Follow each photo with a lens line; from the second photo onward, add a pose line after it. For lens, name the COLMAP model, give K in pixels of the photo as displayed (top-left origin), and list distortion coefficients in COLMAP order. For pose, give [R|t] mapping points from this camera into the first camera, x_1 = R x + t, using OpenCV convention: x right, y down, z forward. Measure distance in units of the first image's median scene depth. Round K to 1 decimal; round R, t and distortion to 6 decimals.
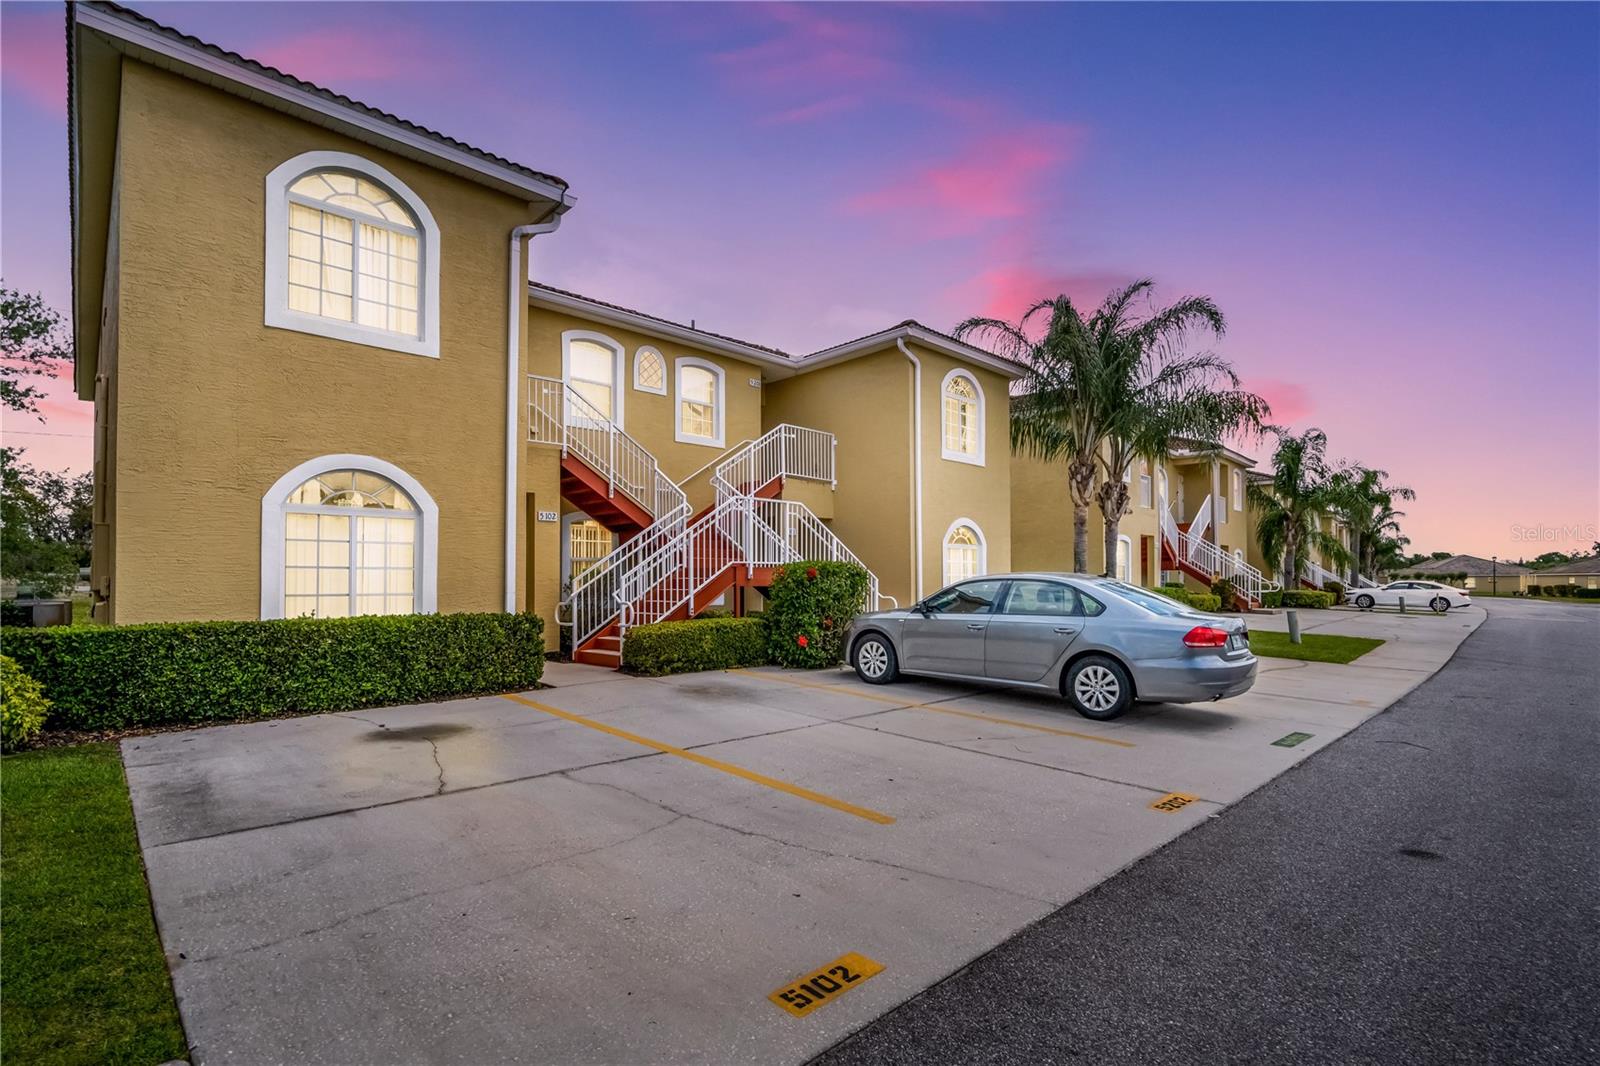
lens RADIAL K [[754.0, 0, 803.0], [0, 754.0, 561.1], [0, 0, 1]] dist [-0.000476, 0.000189]
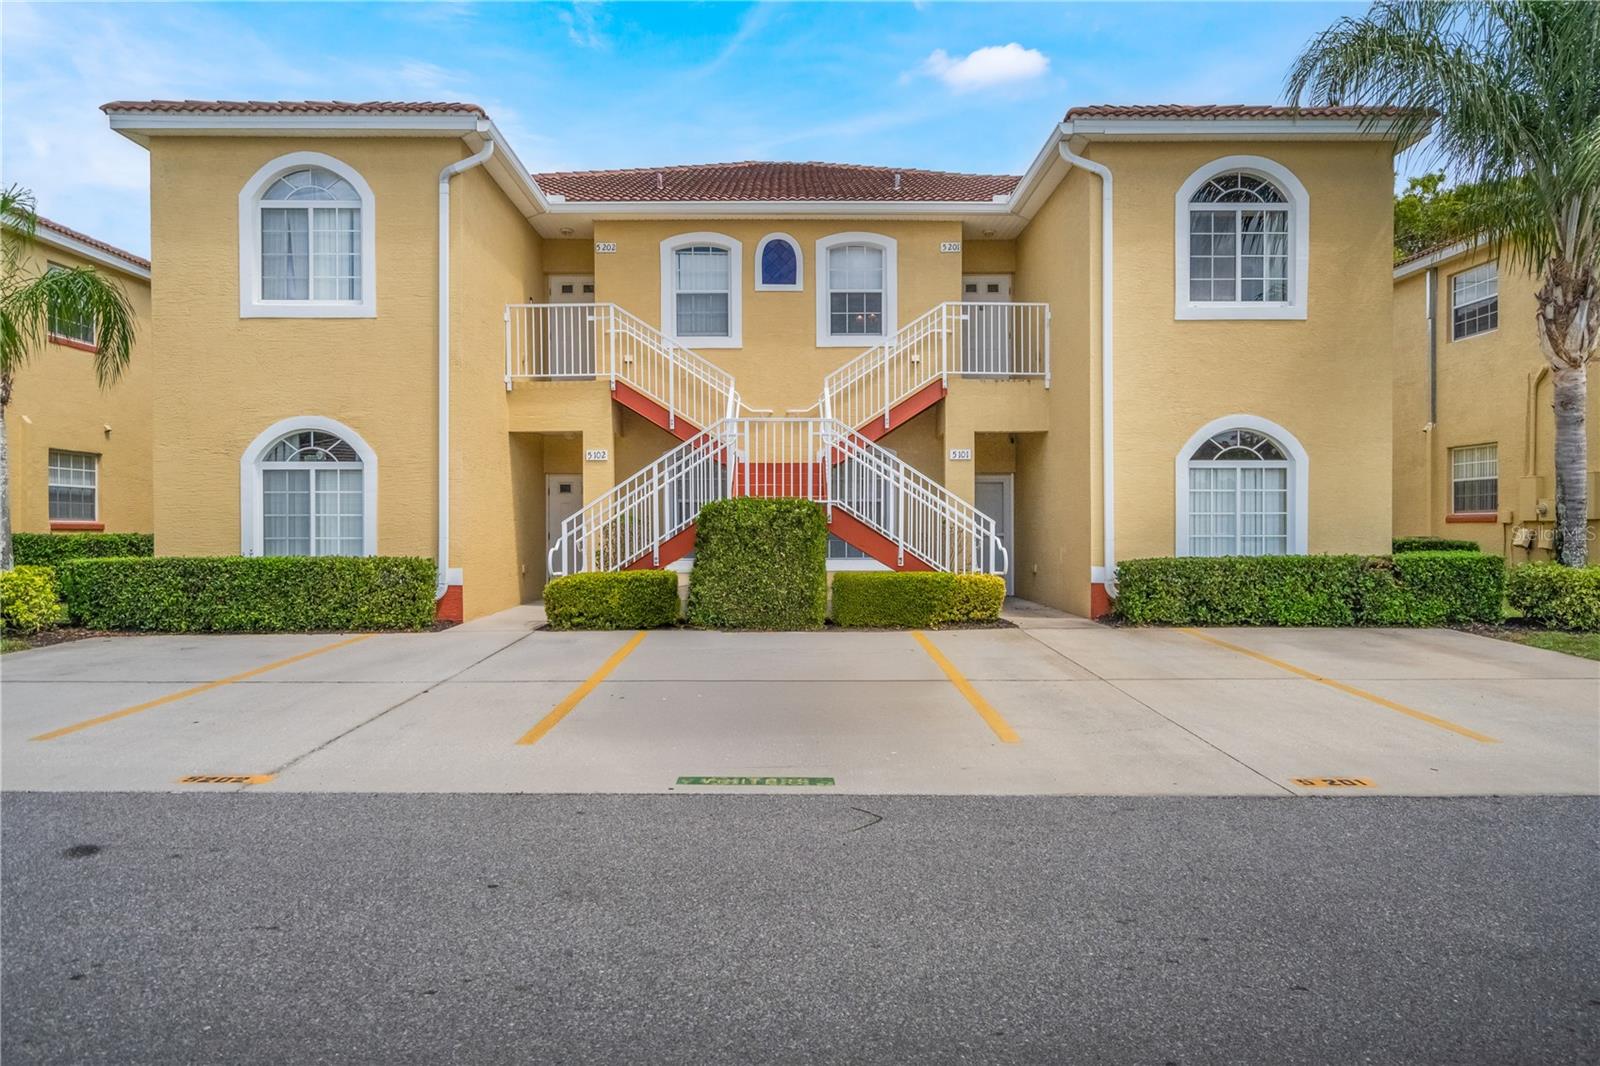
lens RADIAL K [[1060.4, 0, 790.8], [0, 1060.4, 533.5], [0, 0, 1]] dist [0.009559, -0.001616]
pose [[0.722528, 0.003551, -0.691332, 0.822239], [0.020094, 0.999456, 0.026134, 0.007675], [0.691049, -0.032774, 0.722064, 0.260788]]
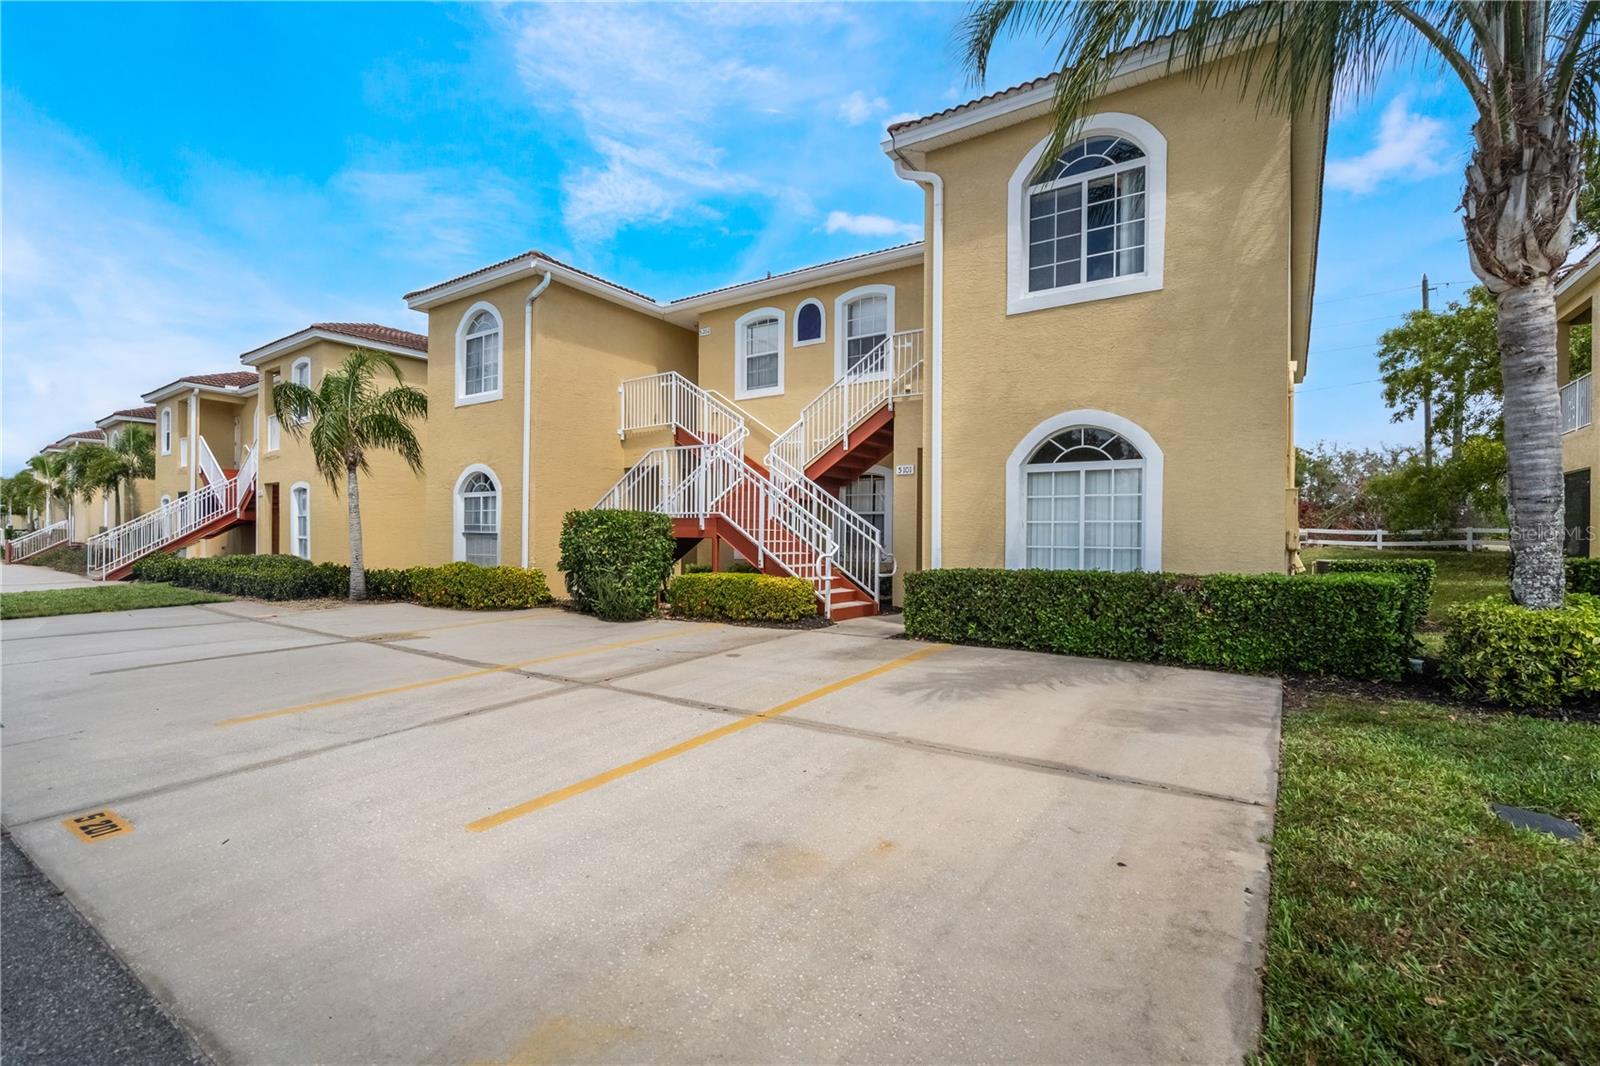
lens RADIAL K [[720.2, 0, 800.0], [0, 720.2, 533.0], [0, 0, 1]] dist [-0.001232, 0.000525]
pose [[0.199656, -0.001872, -0.979864, 1.019501], [0.019375, 0.999810, 0.002037, 0.032361], [0.979674, -0.019391, 0.199655, 1.110919]]
